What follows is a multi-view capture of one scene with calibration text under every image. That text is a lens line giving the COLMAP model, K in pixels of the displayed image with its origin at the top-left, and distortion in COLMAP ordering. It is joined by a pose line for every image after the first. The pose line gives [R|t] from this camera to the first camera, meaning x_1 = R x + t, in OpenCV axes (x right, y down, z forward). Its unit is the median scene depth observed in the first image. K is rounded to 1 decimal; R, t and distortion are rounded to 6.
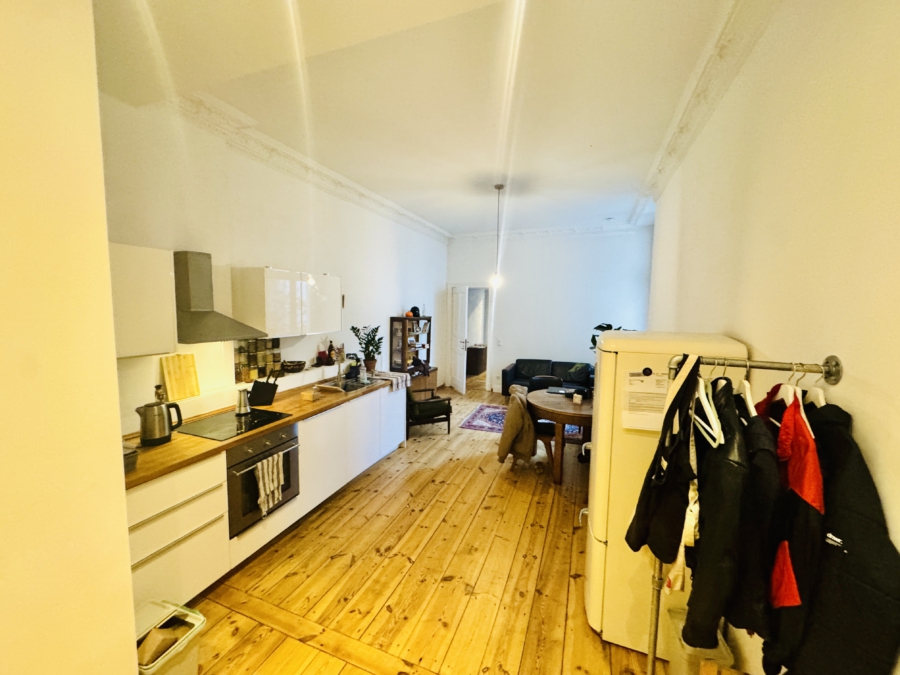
lens RADIAL K [[356.9, 0, 446.7], [0, 356.9, 336.3], [0, 0, 1]] dist [-0.002012, 0.000547]
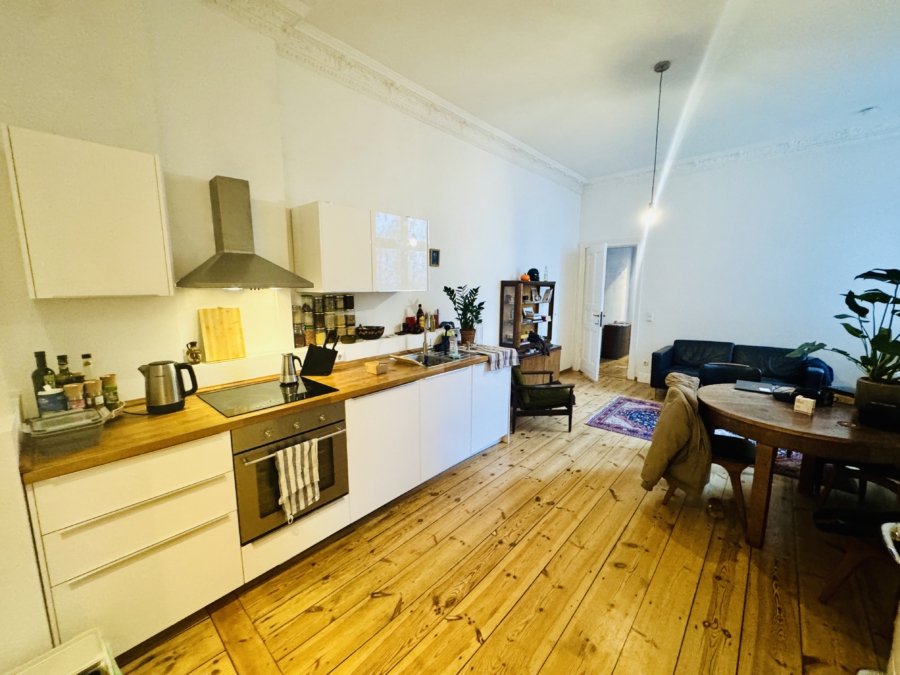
lens RADIAL K [[356.9, 0, 449.7], [0, 356.9, 335.3], [0, 0, 1]] dist [-0.002012, 0.000547]
pose [[0.935596, 0.033117, -0.351516, 0.039281], [-0.015778, 0.998518, 0.052077, 0.049128], [0.352720, -0.043177, 0.934732, 0.307652]]
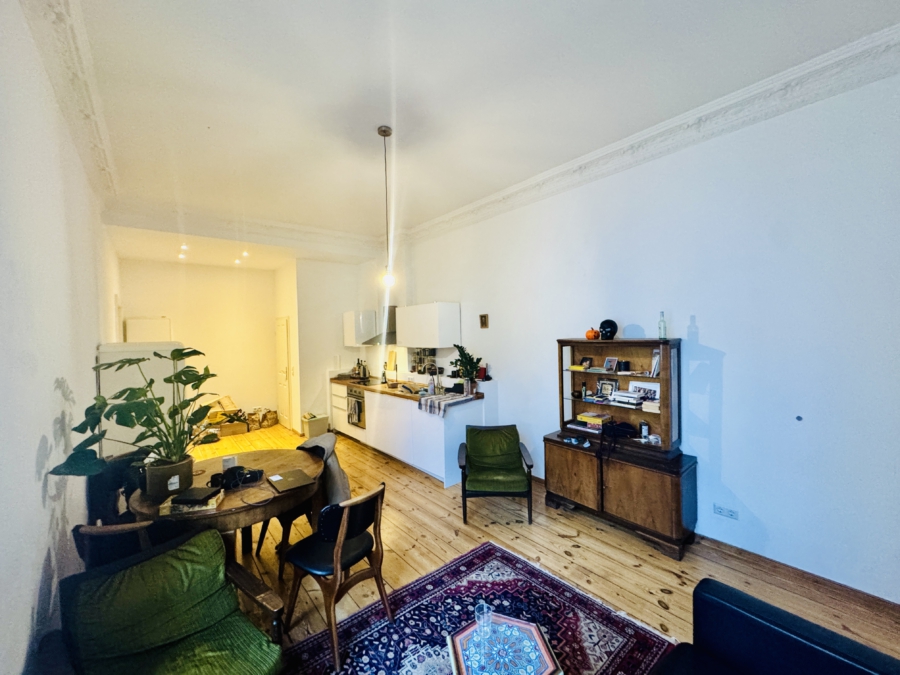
lens RADIAL K [[356.9, 0, 447.6], [0, 356.9, 334.1], [0, 0, 1]] dist [-0.002012, 0.000547]
pose [[-0.478525, -0.002861, -0.878070, 0.835701], [-0.059964, 0.997767, 0.029428, -0.111520], [0.876024, 0.066734, -0.477627, 1.823952]]
